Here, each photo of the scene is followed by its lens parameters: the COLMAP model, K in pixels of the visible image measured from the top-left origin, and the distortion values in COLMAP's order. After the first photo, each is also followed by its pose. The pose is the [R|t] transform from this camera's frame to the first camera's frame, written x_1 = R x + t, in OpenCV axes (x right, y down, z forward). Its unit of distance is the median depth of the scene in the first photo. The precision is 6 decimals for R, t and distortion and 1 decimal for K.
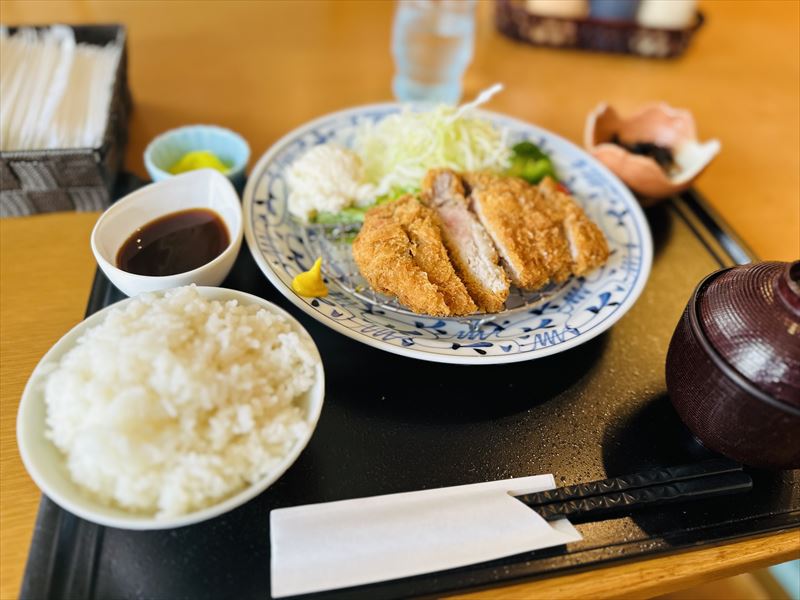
lens RADIAL K [[548.7, 0, 400.0], [0, 548.7, 300.0], [0, 0, 1]] dist [0.102652, -0.211896]
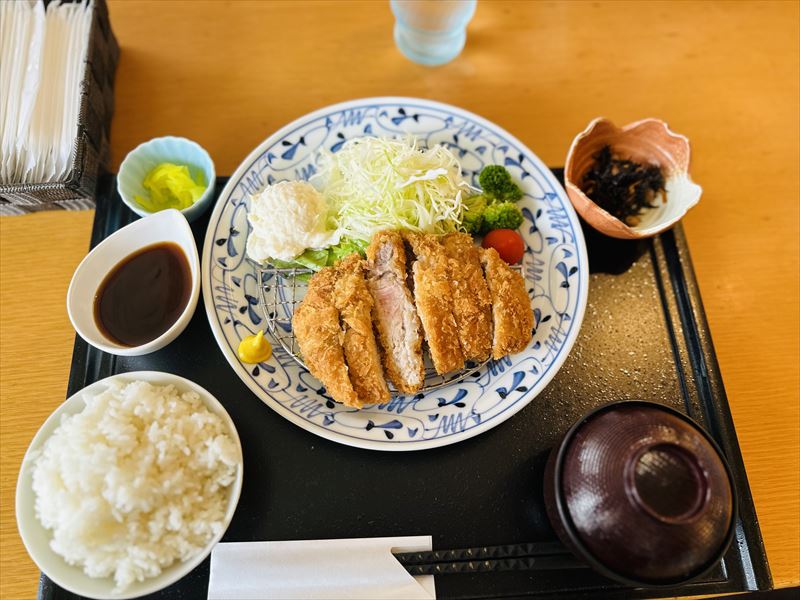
lens RADIAL K [[562.4, 0, 400.0], [0, 562.4, 300.0], [0, 0, 1]] dist [0.064228, -0.122197]
pose [[0.992012, 0.102989, -0.072835, 0.212458], [-0.071539, 0.934910, 0.347601, -0.556834], [0.103893, -0.339614, 0.934810, -0.028047]]
